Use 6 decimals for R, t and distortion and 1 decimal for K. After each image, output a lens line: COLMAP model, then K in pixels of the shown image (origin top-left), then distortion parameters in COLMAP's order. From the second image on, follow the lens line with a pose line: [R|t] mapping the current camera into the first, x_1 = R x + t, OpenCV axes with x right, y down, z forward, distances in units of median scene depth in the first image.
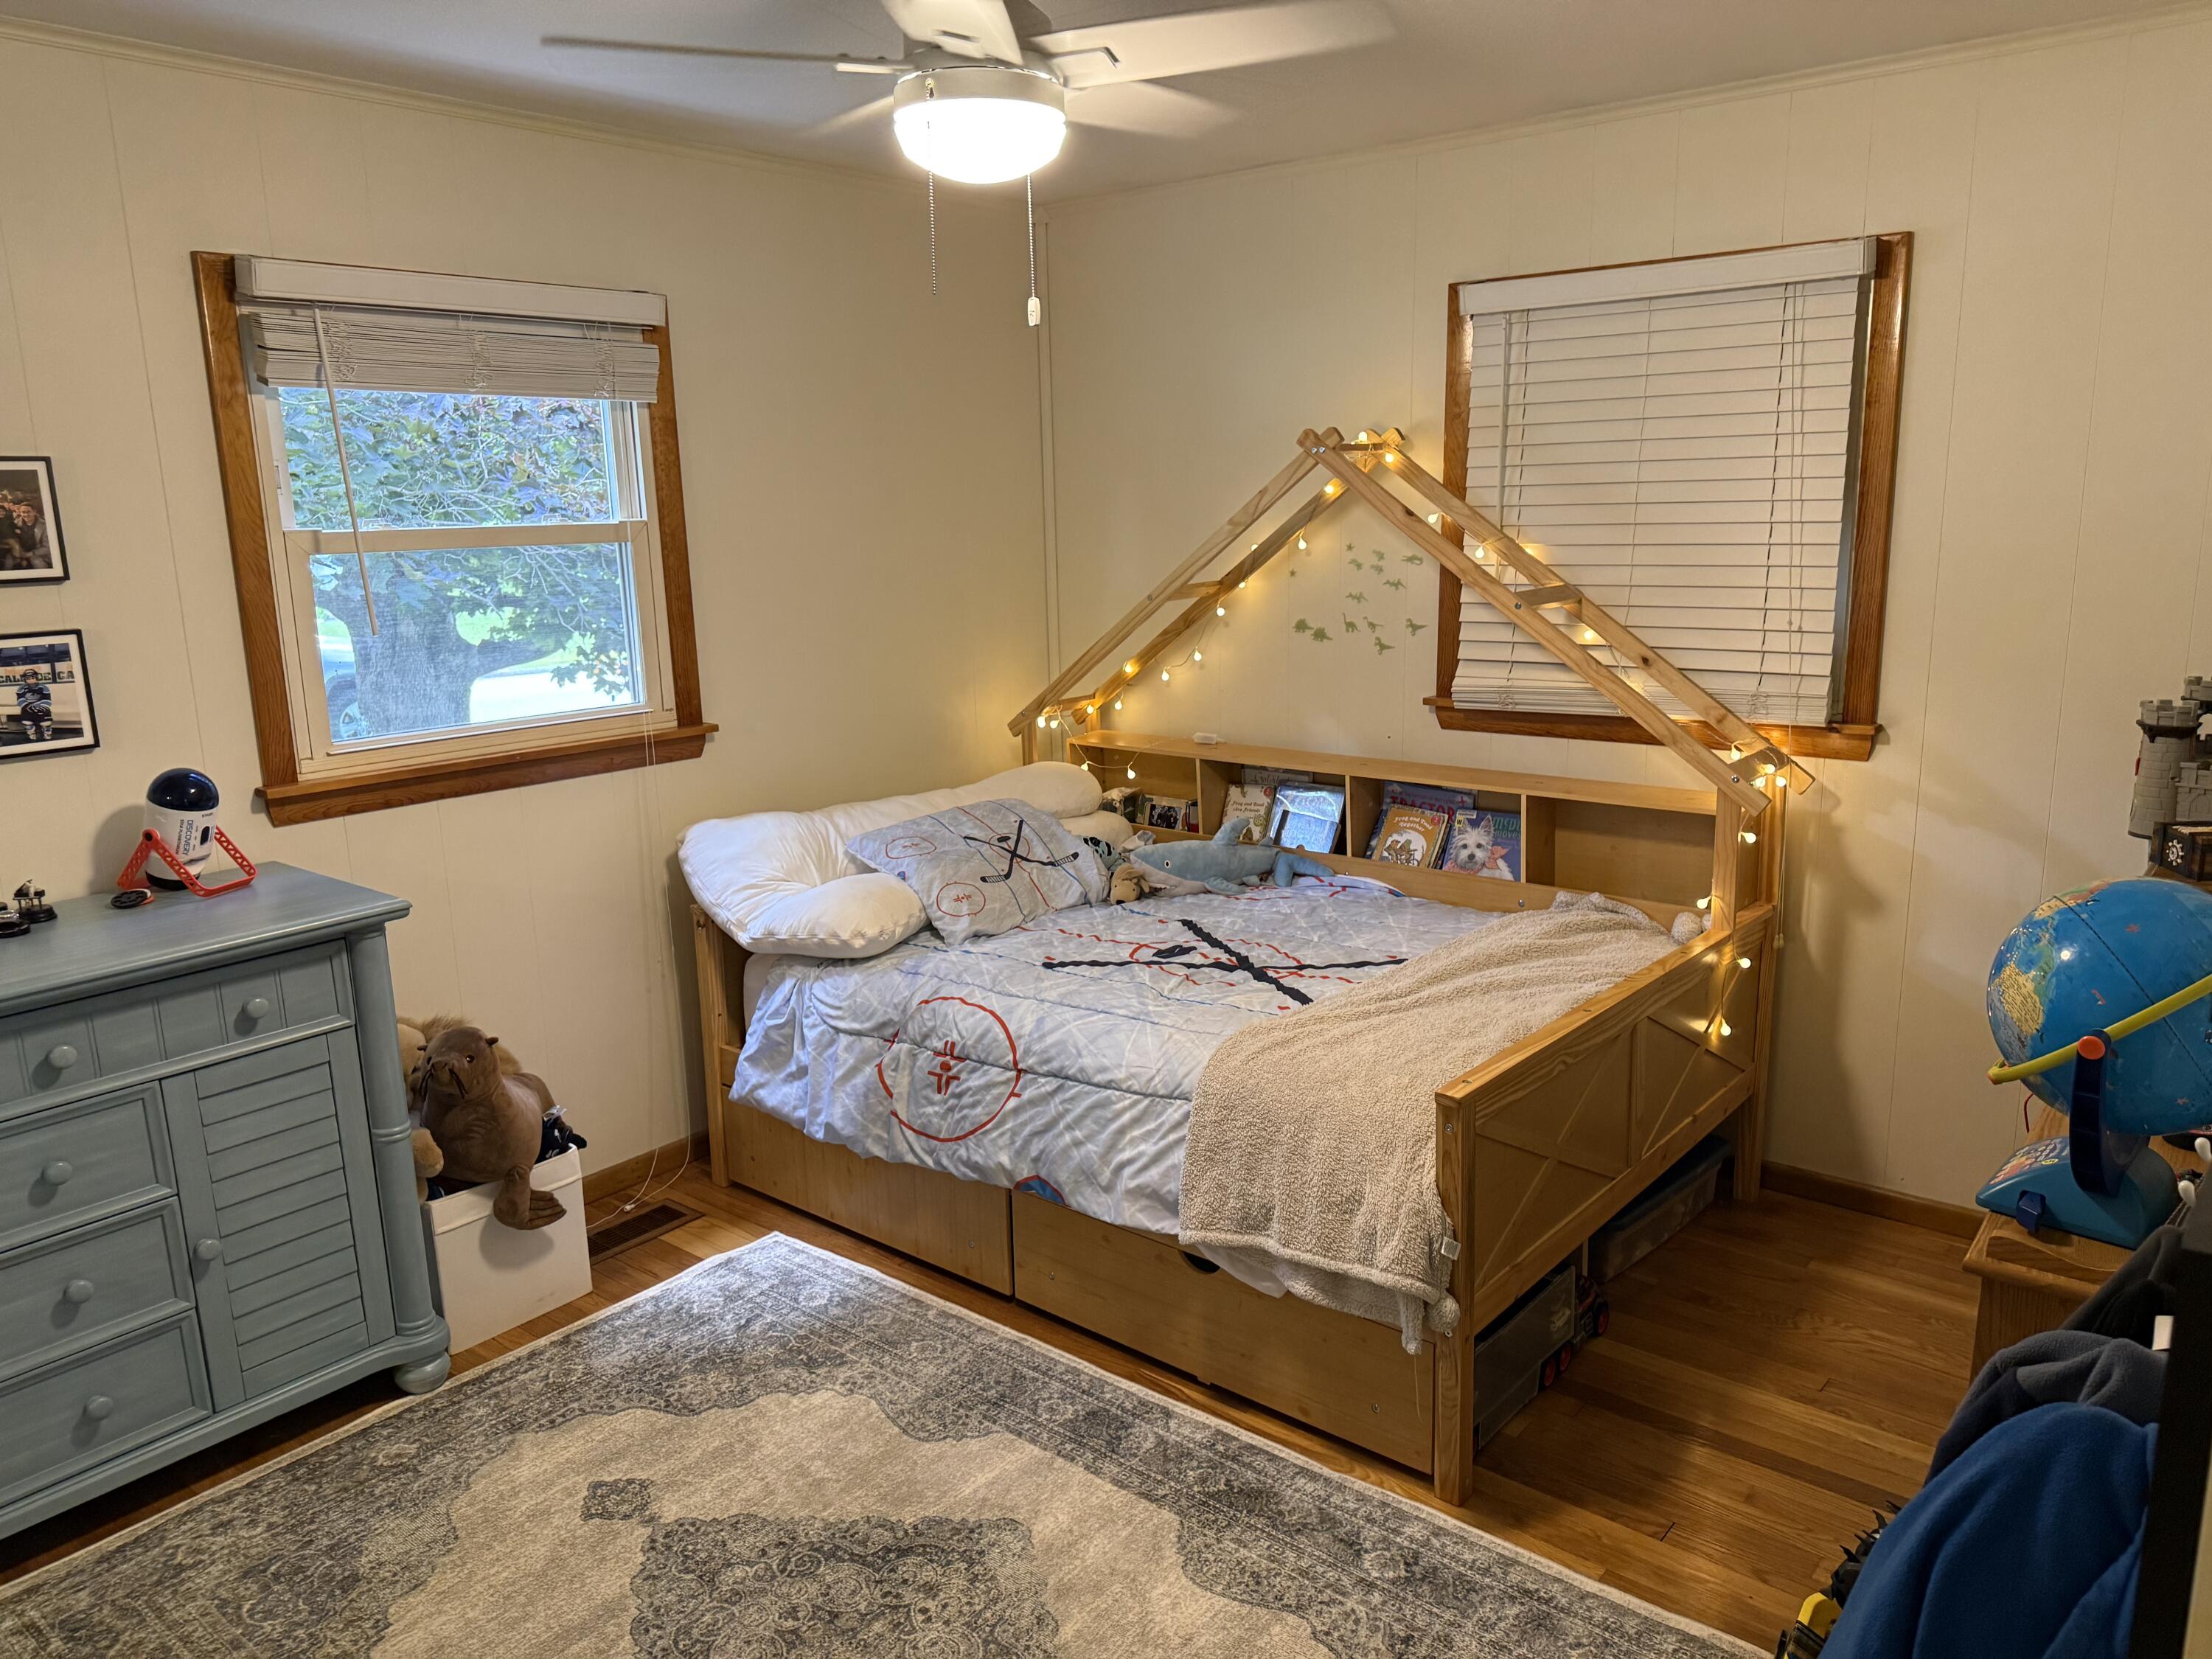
lens RADIAL K [[1577.1, 0, 1108.5], [0, 1577.1, 826.2], [0, 0, 1]] dist [0.023510, -0.029953]
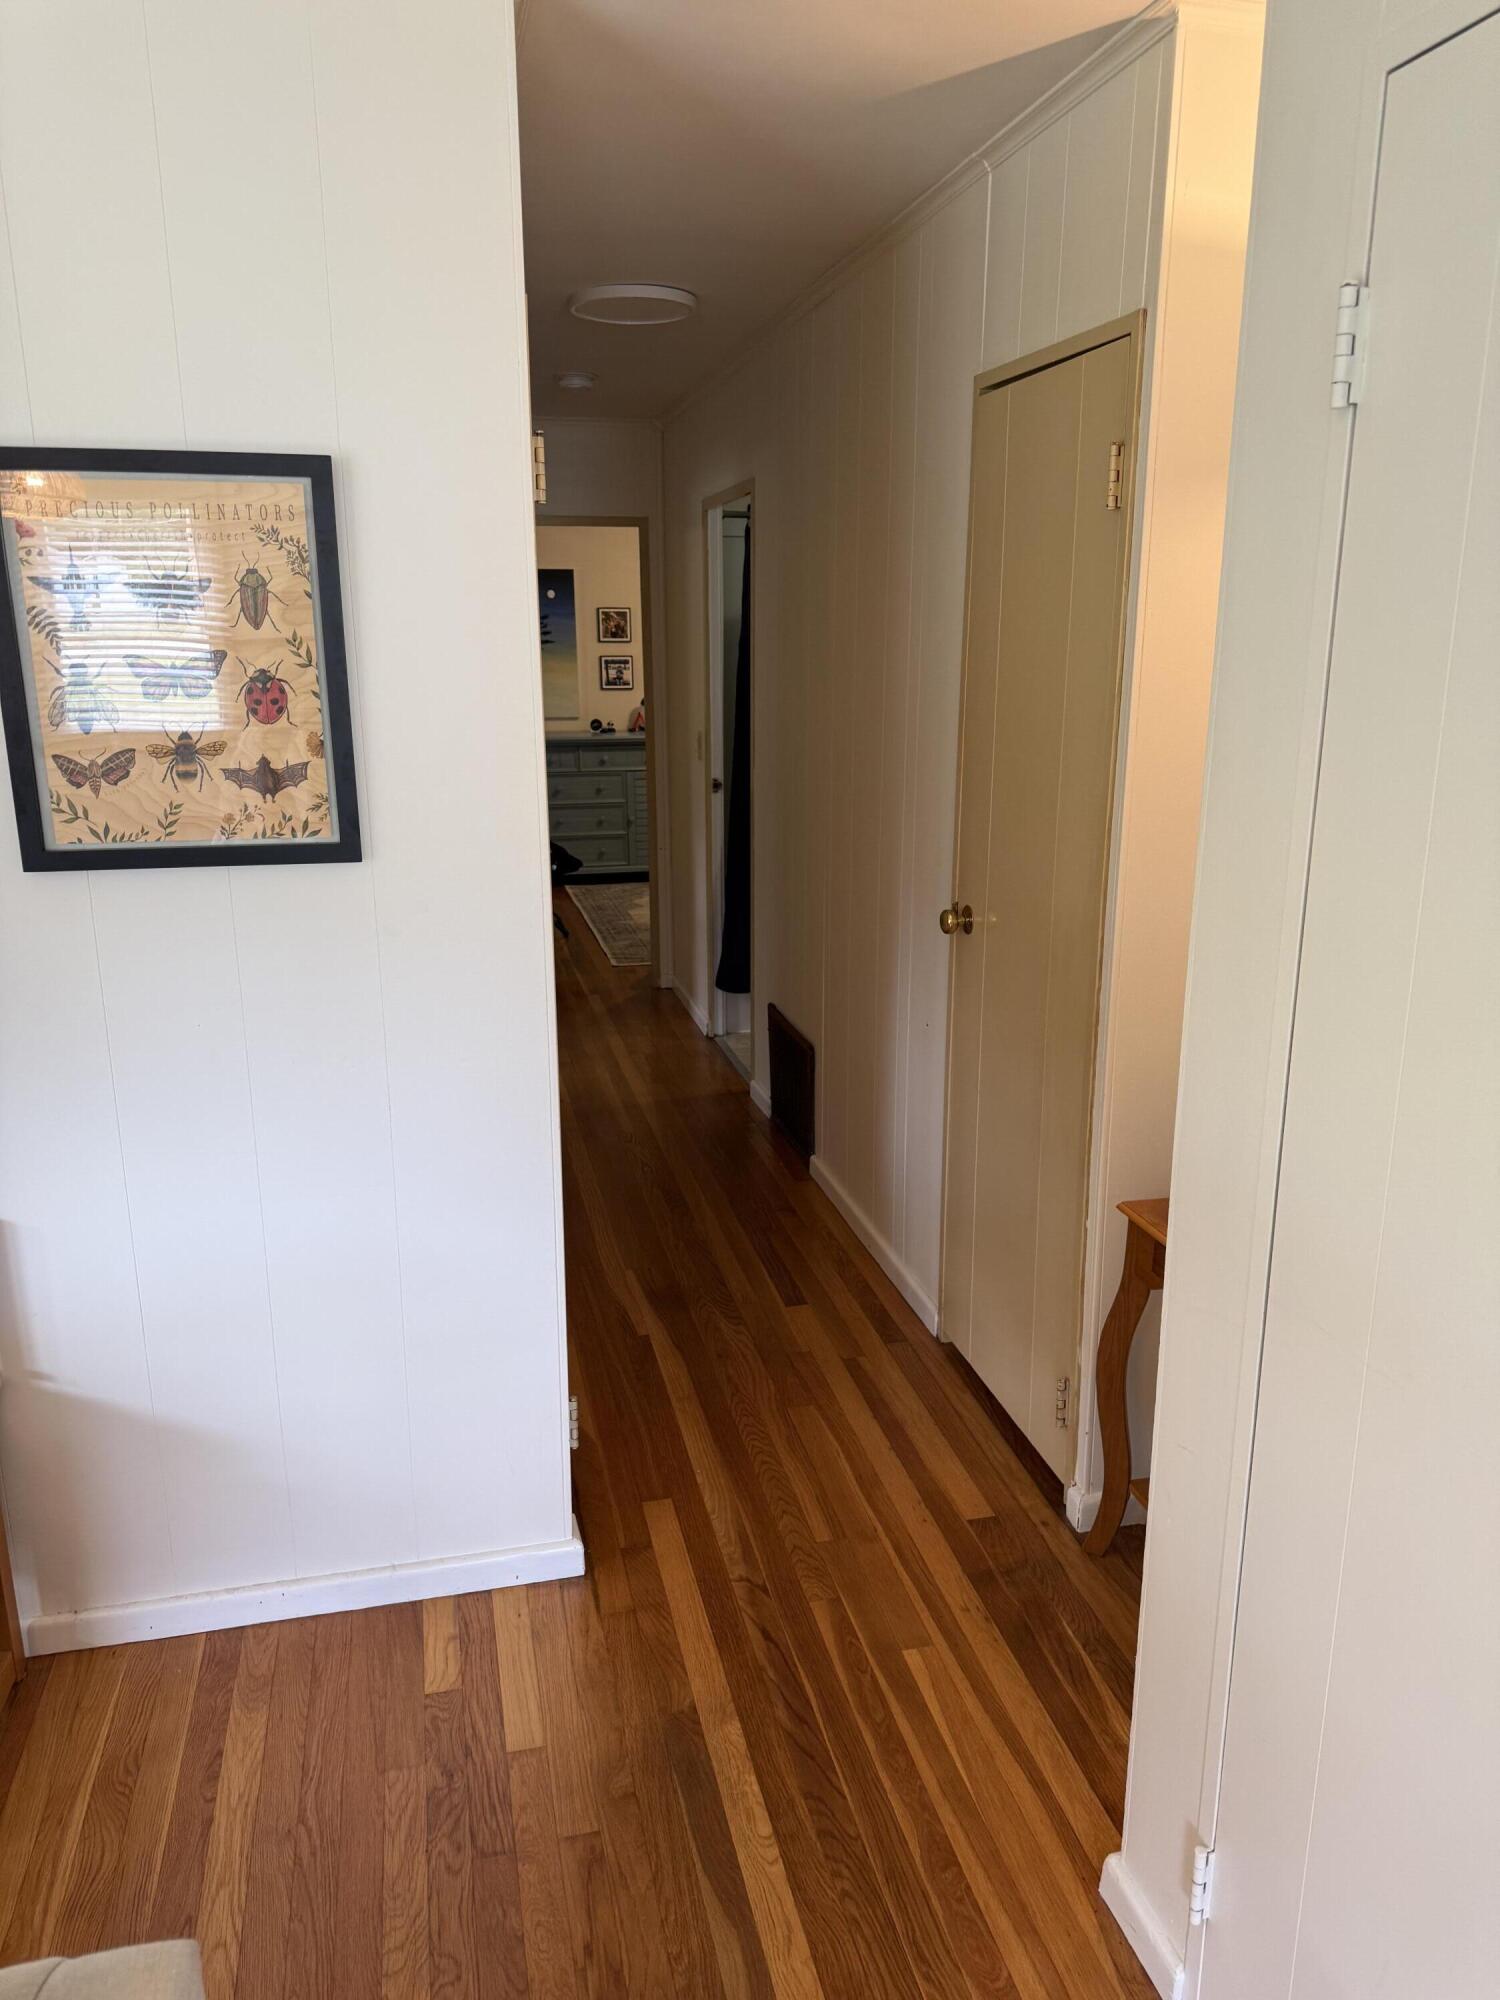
lens RADIAL K [[1425.9, 0, 750.2], [0, 1425.9, 1002.6], [0, 0, 1]] dist [0.023510, -0.029953]
pose [[0.803446, 0.176681, -0.568558, 1.713942], [-0.140090, 0.984243, 0.107891, 0.292412], [0.578662, -0.007035, 0.815537, -1.665685]]
